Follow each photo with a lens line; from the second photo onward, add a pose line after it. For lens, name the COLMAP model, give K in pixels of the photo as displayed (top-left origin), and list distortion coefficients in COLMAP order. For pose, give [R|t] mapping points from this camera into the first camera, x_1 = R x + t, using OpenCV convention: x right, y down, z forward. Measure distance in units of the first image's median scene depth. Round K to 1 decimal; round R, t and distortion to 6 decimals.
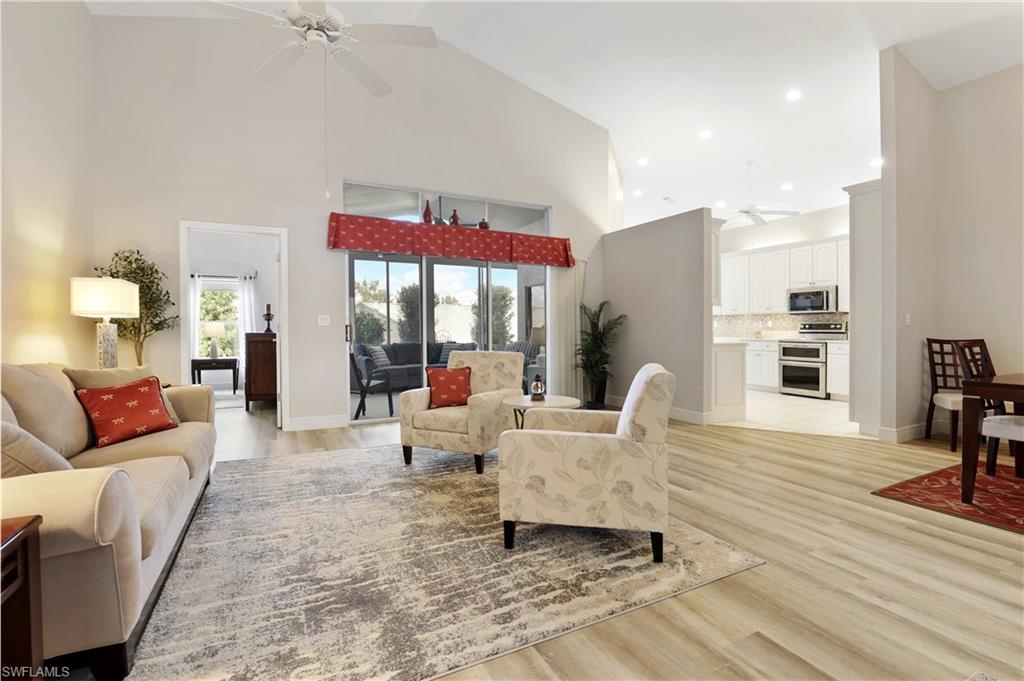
lens RADIAL K [[477.0, 0, 510.8], [0, 477.0, 331.6], [0, 0, 1]] dist [-0.001550, -0.000291]
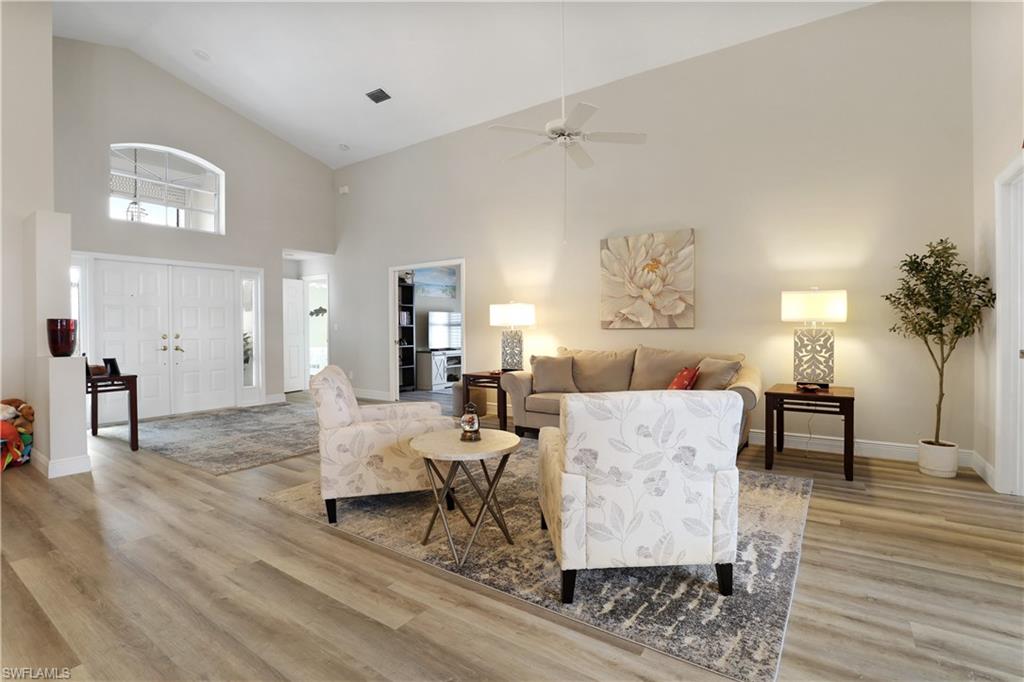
lens RADIAL K [[477.0, 0, 510.8], [0, 477.0, 332.1], [0, 0, 1]] dist [-0.001550, -0.000291]
pose [[-0.877805, 0.013132, -0.478838, 0.411975], [0.006706, 0.999863, 0.015128, -0.031526], [0.478971, 0.010068, -0.877773, 1.972388]]
